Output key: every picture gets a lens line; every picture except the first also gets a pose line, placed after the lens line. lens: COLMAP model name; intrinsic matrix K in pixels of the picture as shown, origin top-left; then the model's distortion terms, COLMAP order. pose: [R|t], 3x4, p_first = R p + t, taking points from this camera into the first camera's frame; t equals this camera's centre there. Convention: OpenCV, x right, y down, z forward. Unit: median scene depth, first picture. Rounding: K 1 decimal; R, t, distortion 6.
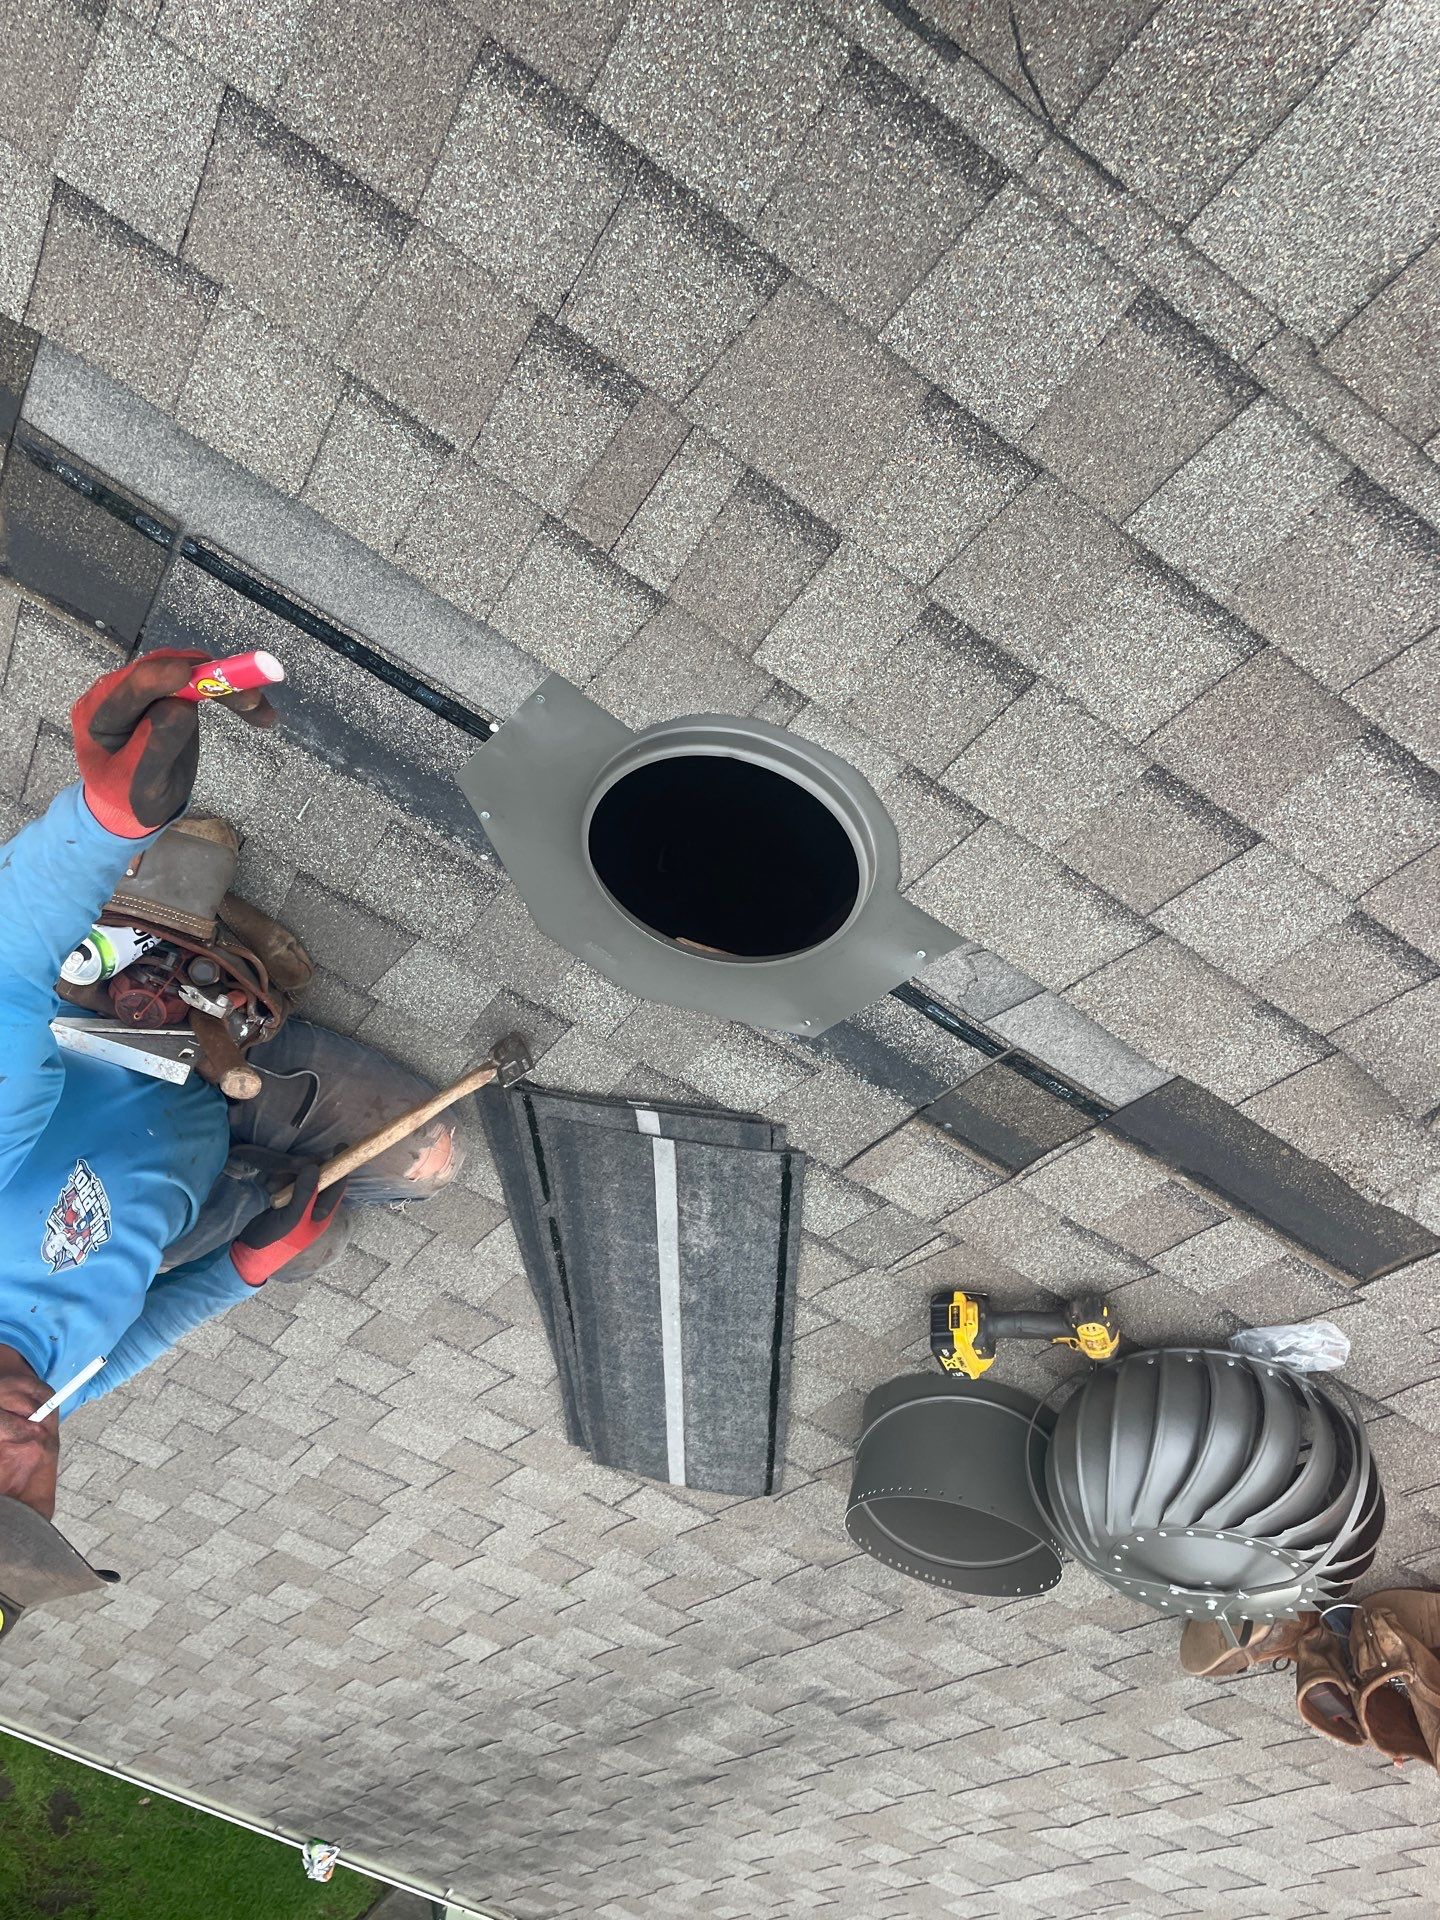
lens RADIAL K [[1452.5, 0, 718.6], [0, 1452.5, 941.4], [0, 0, 1]] dist [0.090543, -0.120943]
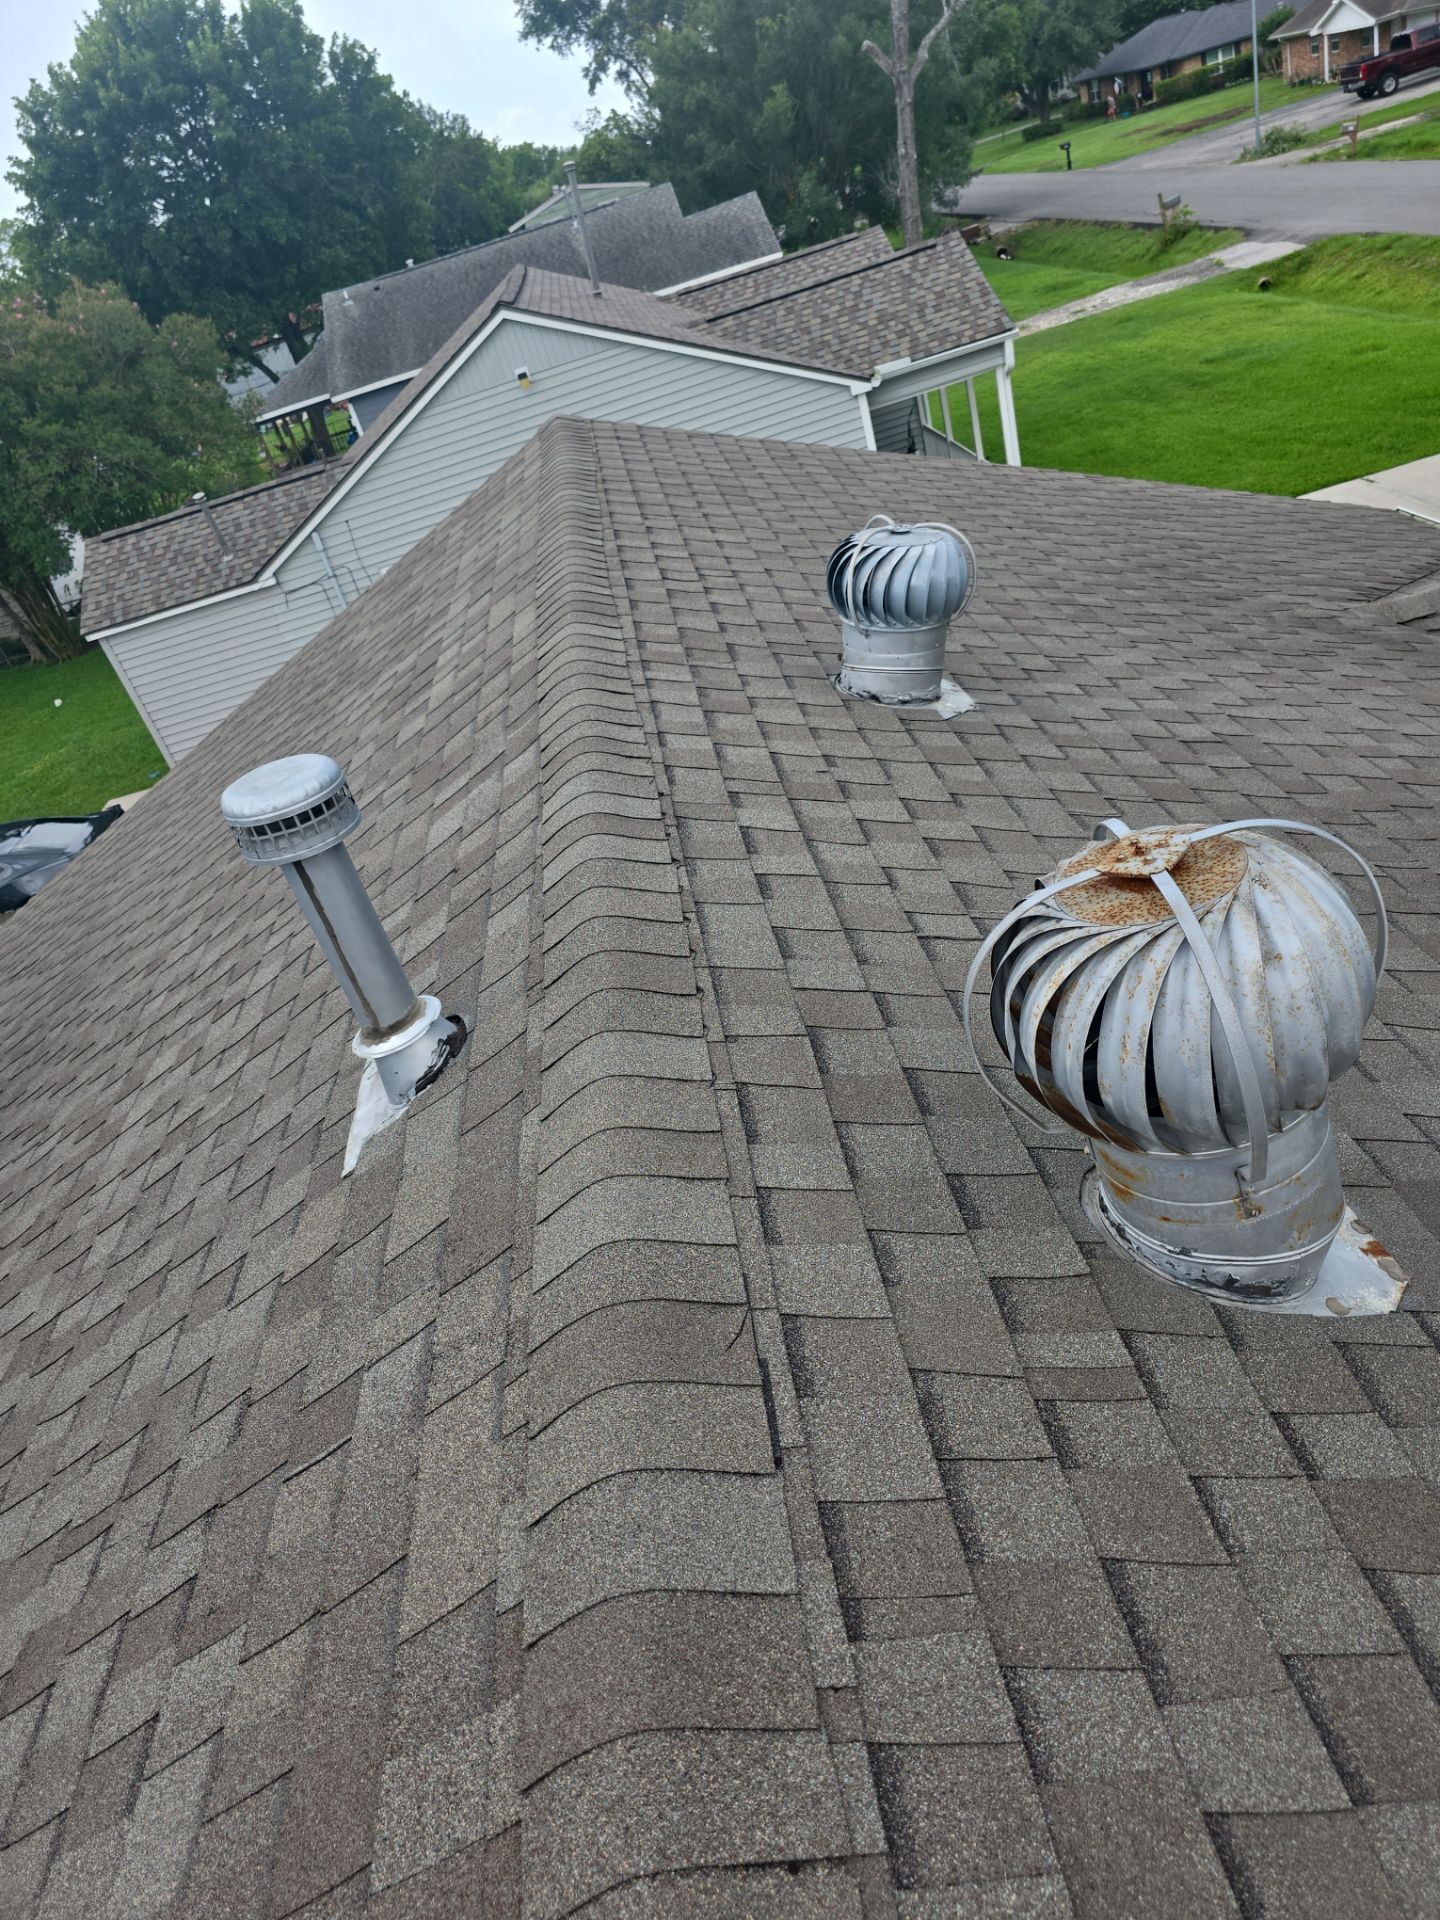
lens RADIAL K [[1307.9, 0, 709.0], [0, 1307.9, 963.1], [0, 0, 1]] dist [0.037468, -0.039205]
pose [[-0.635188, -0.269730, 0.723728, -0.620213], [0.547410, -0.818260, 0.175479, -0.388248], [0.544865, 0.507638, 0.667402, -0.265618]]
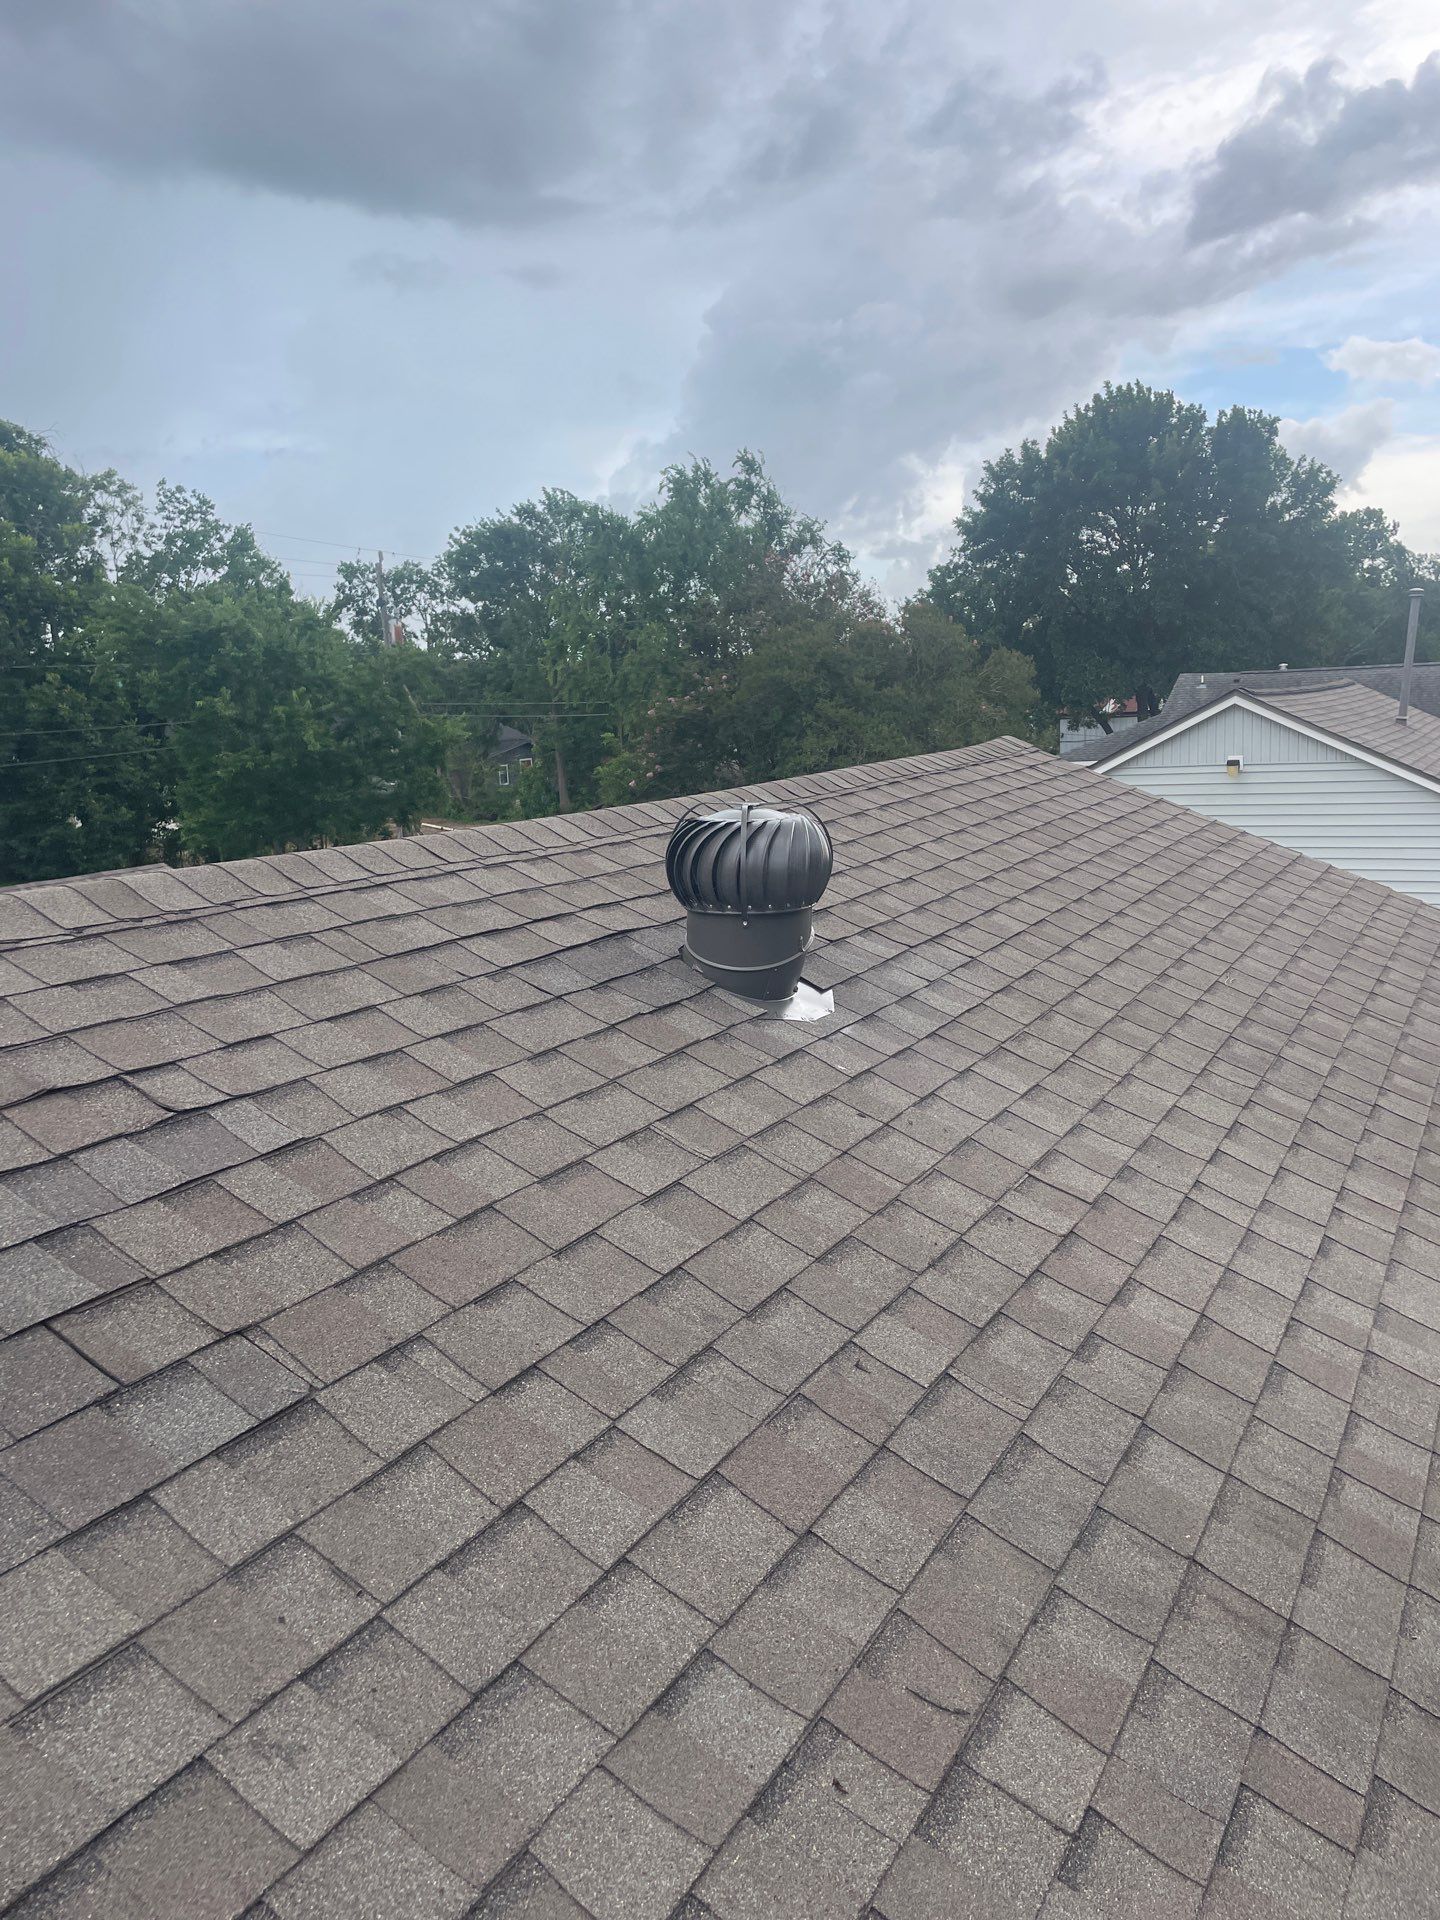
lens RADIAL K [[1427.8, 0, 733.5], [0, 1427.8, 945.8], [0, 0, 1]] dist [0.085861, -0.111642]
pose [[-0.099307, -0.186144, 0.977491, -1.191429], [0.878685, -0.477400, -0.001643, 0.935411], [0.466960, 0.858743, 0.210971, 1.057250]]
